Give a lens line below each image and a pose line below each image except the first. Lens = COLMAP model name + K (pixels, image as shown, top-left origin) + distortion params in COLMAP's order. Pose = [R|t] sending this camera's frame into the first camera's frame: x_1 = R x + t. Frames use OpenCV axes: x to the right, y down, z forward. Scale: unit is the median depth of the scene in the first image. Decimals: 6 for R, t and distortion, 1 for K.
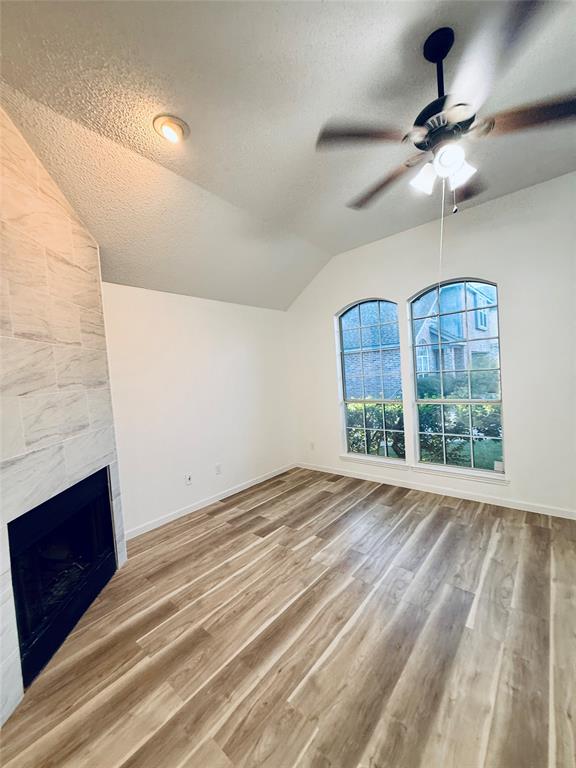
lens RADIAL K [[306.6, 0, 288.0], [0, 306.6, 384.0], [0, 0, 1]] dist [-0.000526, 0.000360]
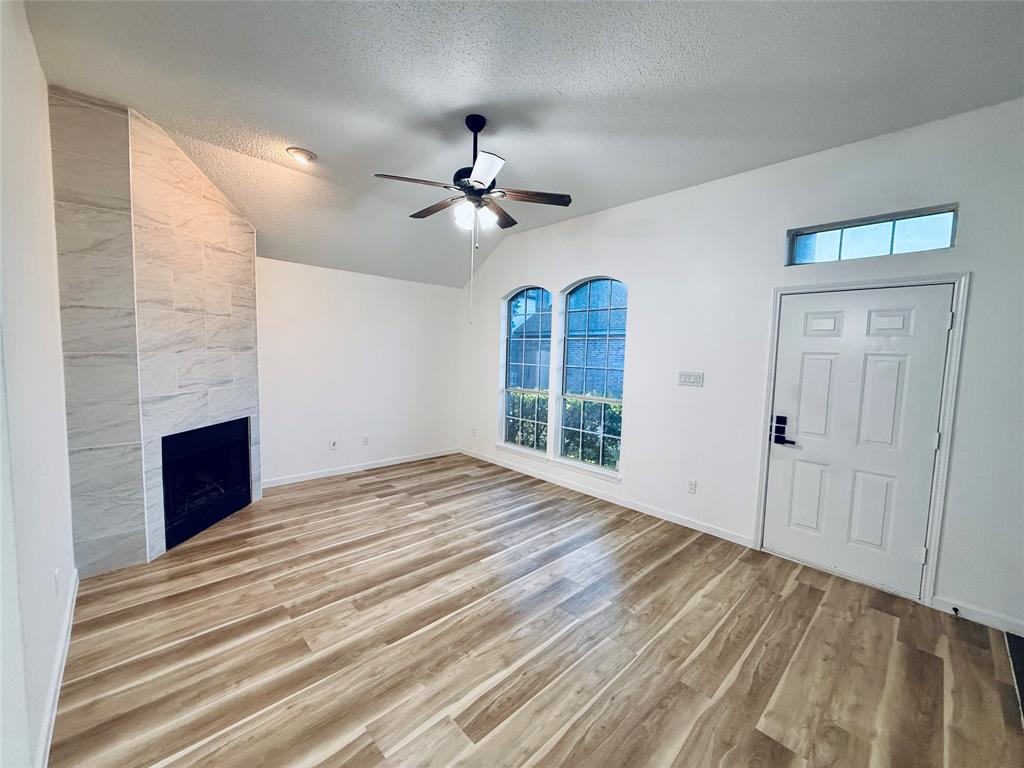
lens RADIAL K [[408.8, 0, 512.0], [0, 408.8, 384.0], [0, 0, 1]] dist [-0.000526, 0.000360]
pose [[0.990607, 0.102736, -0.090236, 0.533170], [-0.098655, 0.993934, 0.048595, -0.039415], [0.094681, -0.039236, 0.994734, -0.465084]]
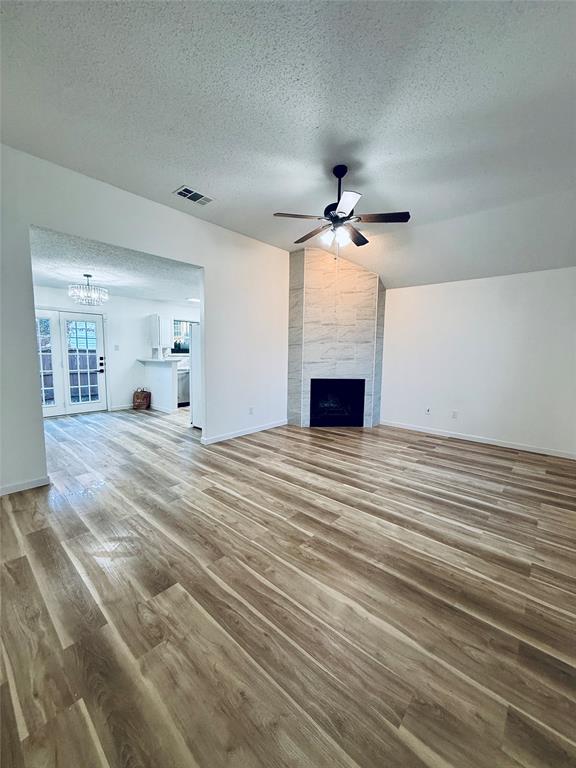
lens RADIAL K [[306.6, 0, 288.0], [0, 306.6, 384.0], [0, 0, 1]] dist [-0.000526, 0.000360]
pose [[-0.020494, 0.174871, -0.984378, 1.514571], [-0.050165, 0.983165, 0.175700, -0.059415], [0.998531, 0.052982, -0.011376, 0.441008]]
